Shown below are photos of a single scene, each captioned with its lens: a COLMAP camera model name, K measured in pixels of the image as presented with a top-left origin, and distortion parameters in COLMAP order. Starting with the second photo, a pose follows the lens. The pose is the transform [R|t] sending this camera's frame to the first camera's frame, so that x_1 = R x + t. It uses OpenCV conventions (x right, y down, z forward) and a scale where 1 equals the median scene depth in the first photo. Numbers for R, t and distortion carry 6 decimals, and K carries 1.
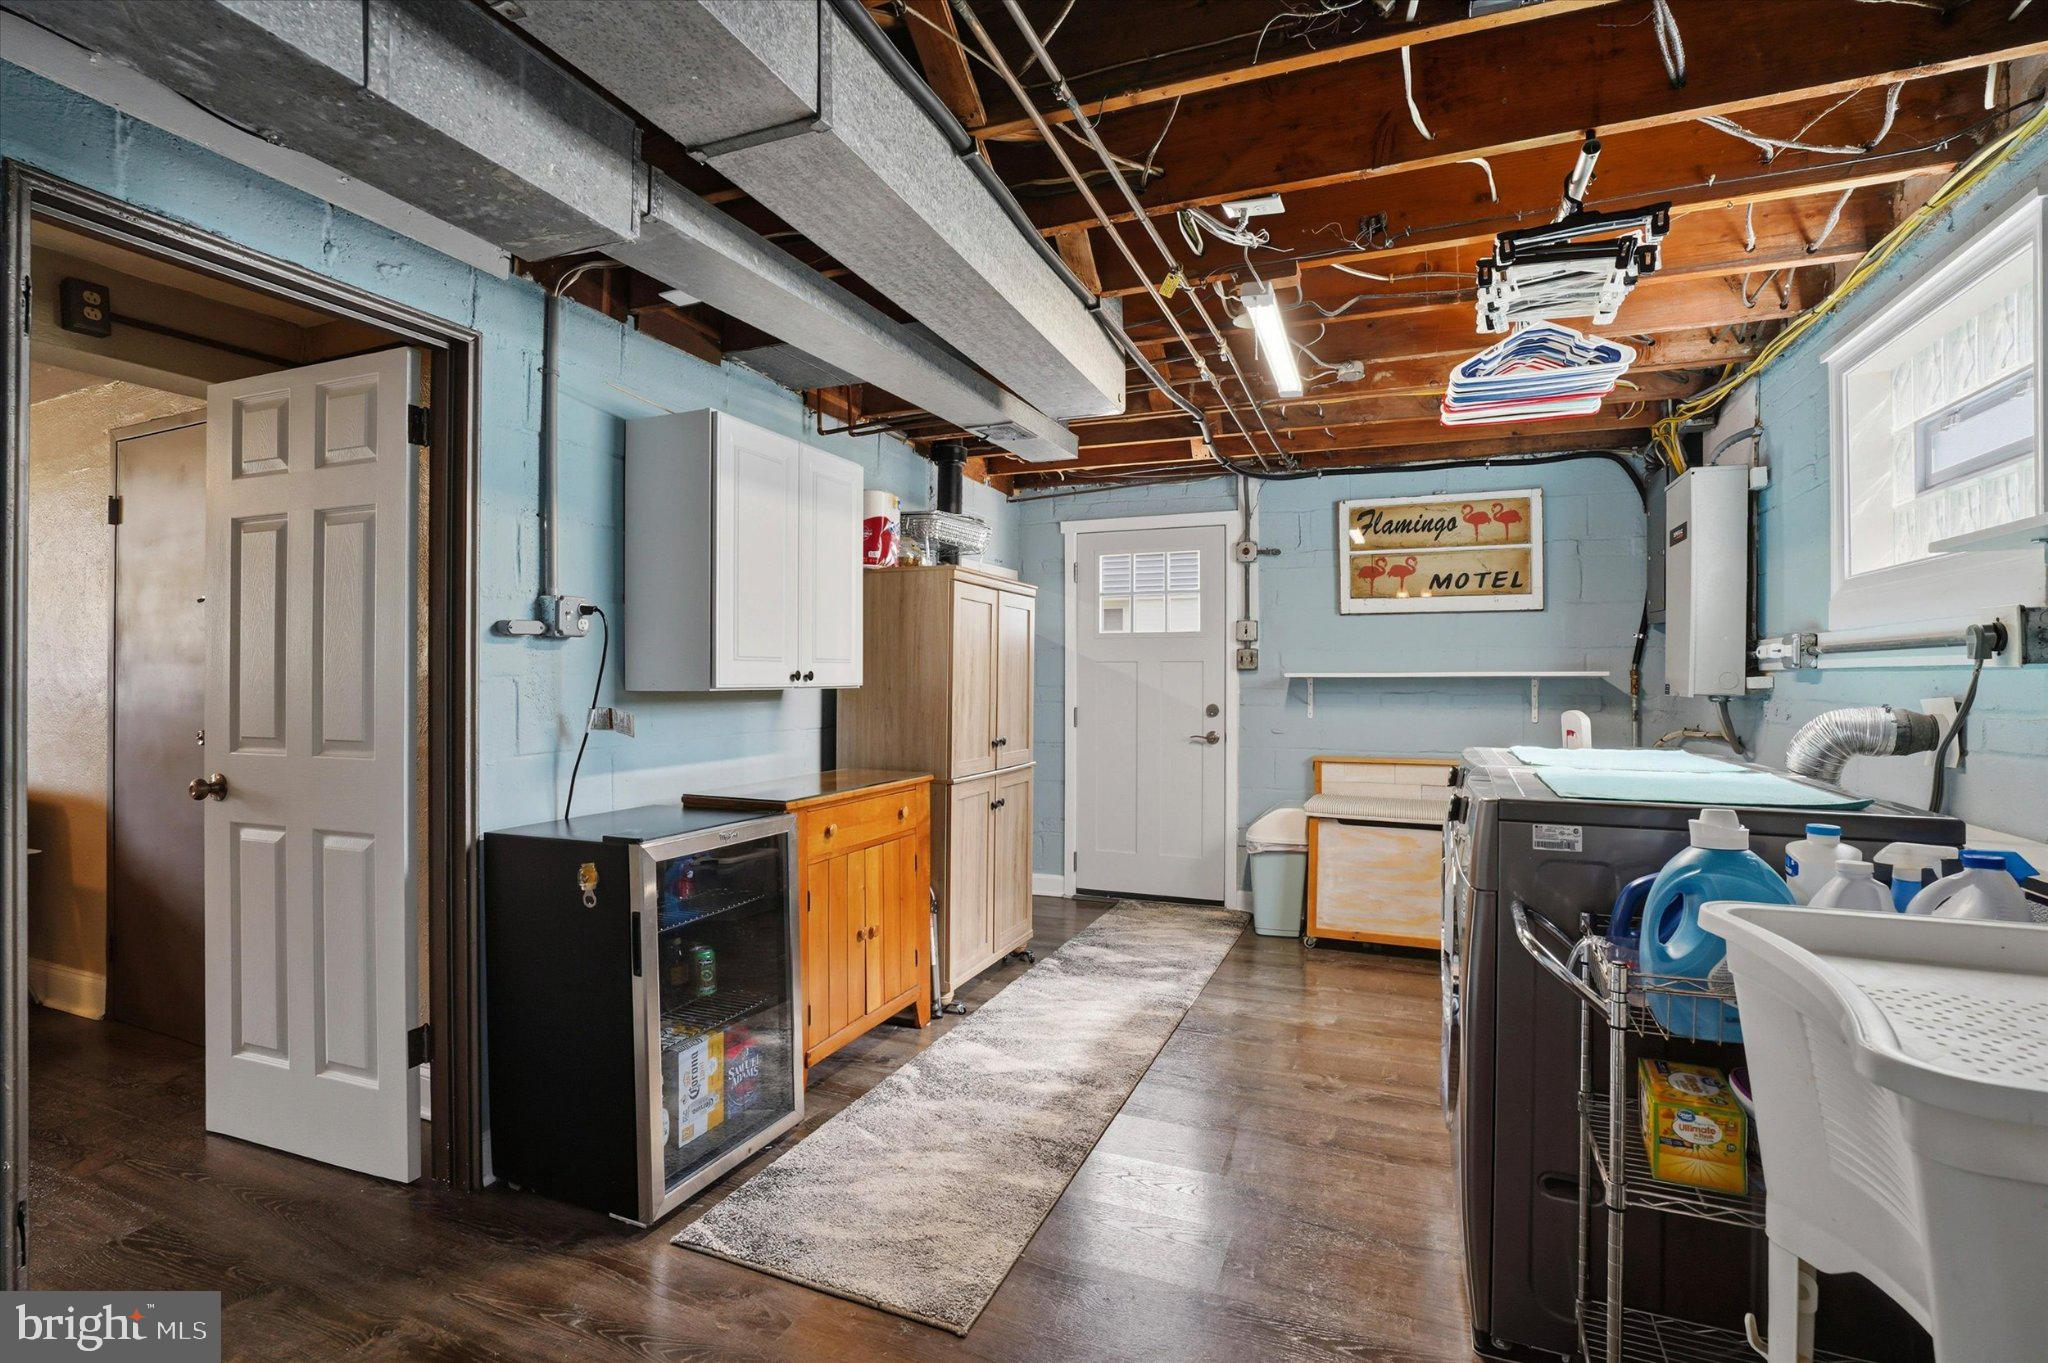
lens RADIAL K [[930.2, 0, 1022.2], [0, 930.2, 678.1], [0, 0, 1]] dist [-0.037454, 0.000352]
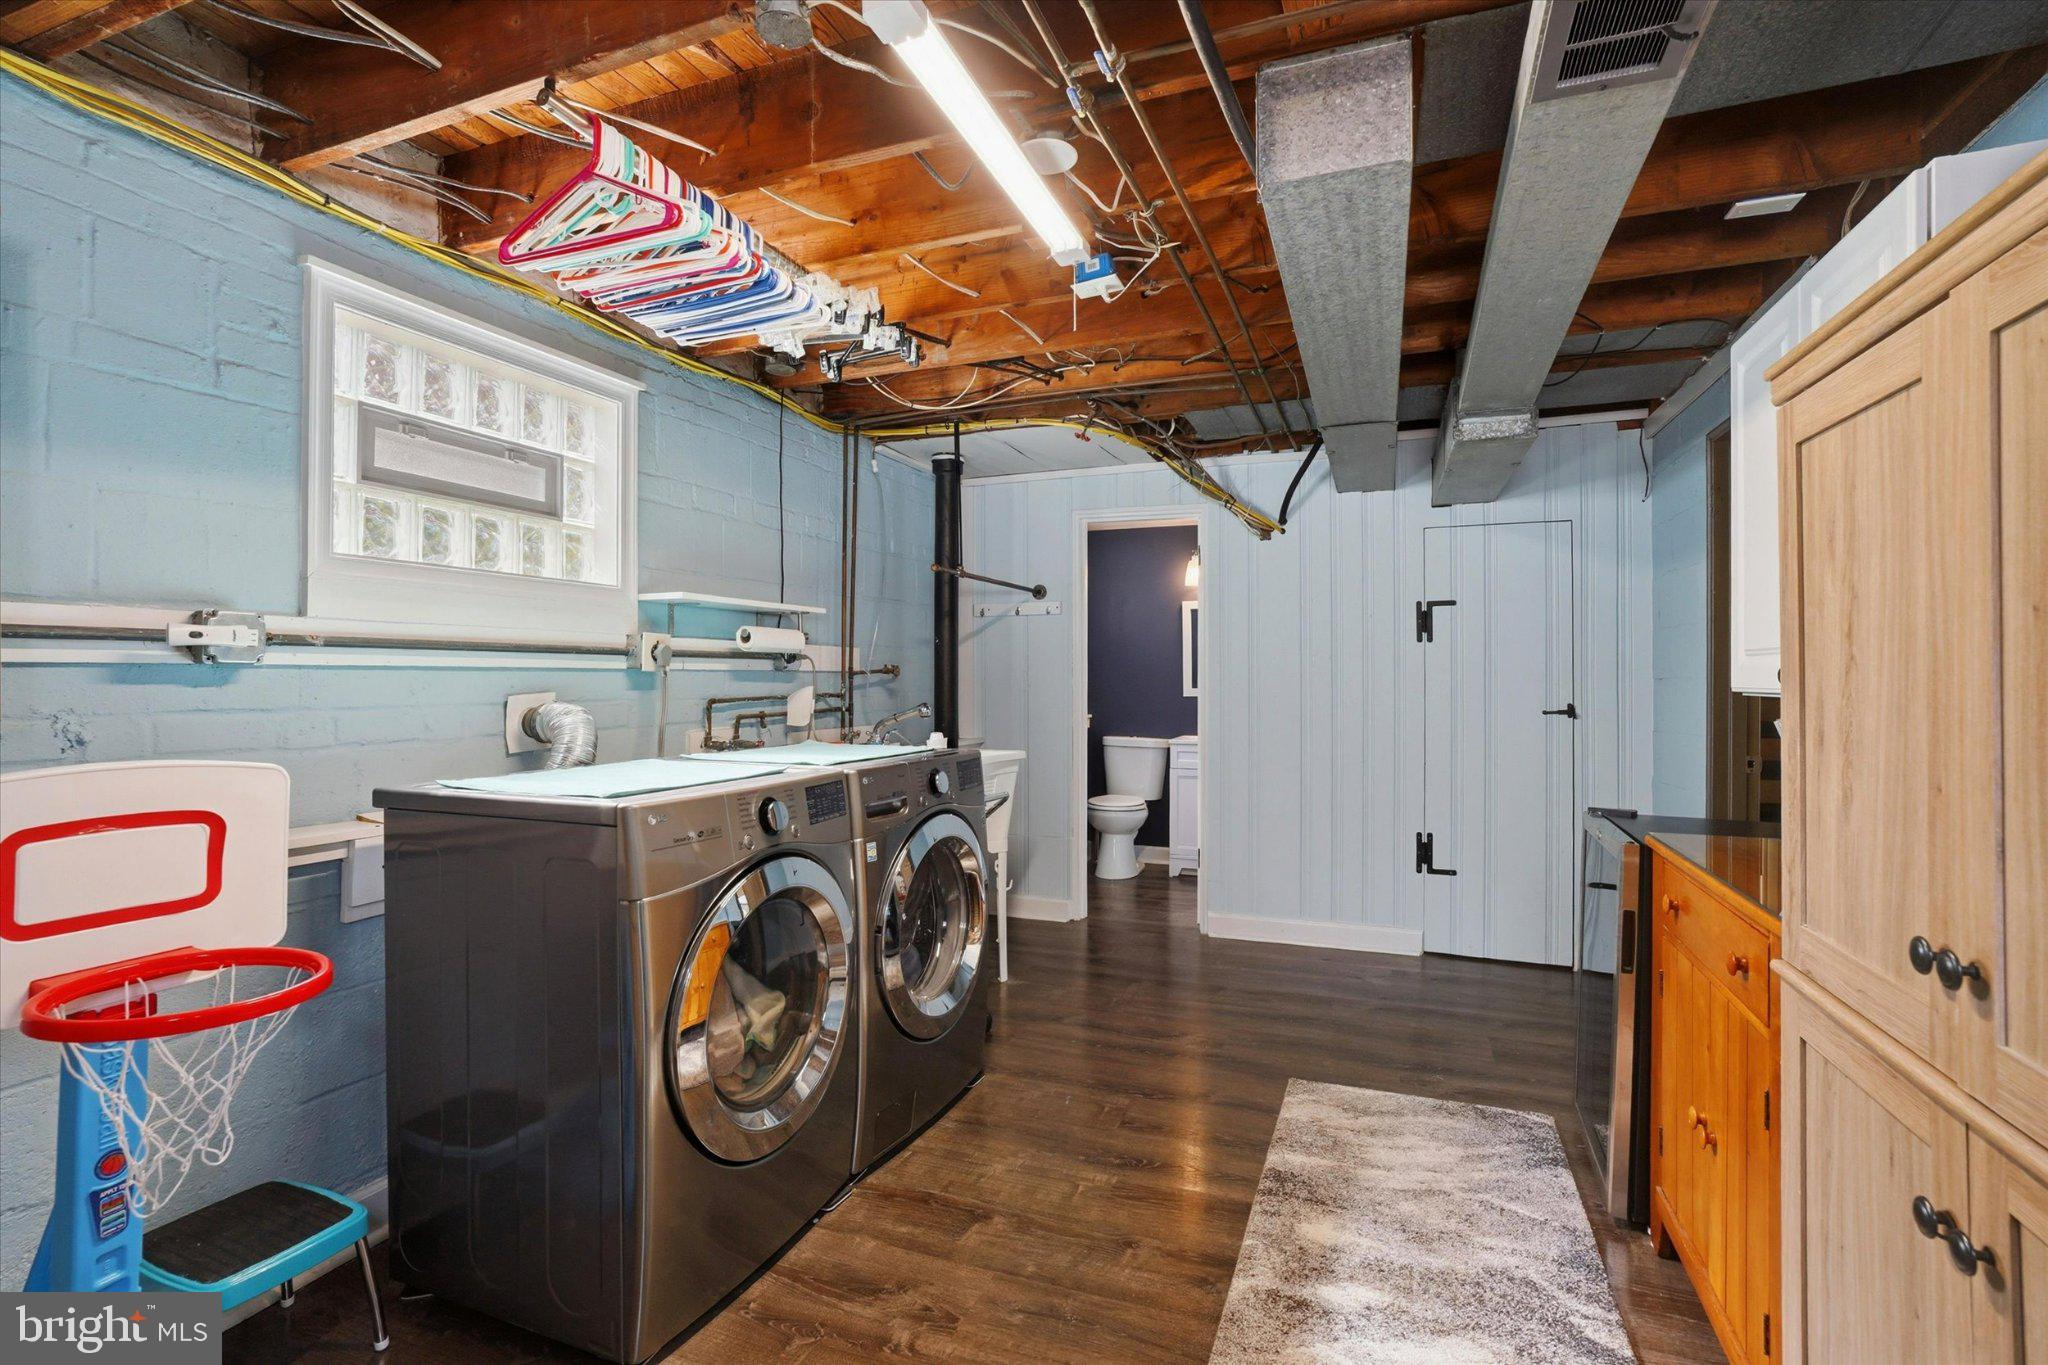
lens RADIAL K [[930.2, 0, 1027.2], [0, 930.2, 676.4], [0, 0, 1]] dist [-0.037454, 0.000352]
pose [[-0.999815, 0.002332, -0.019090, 0.281033], [0.002424, 0.999986, -0.004792, 0.003205], [0.019079, -0.004838, -0.999806, 1.702590]]
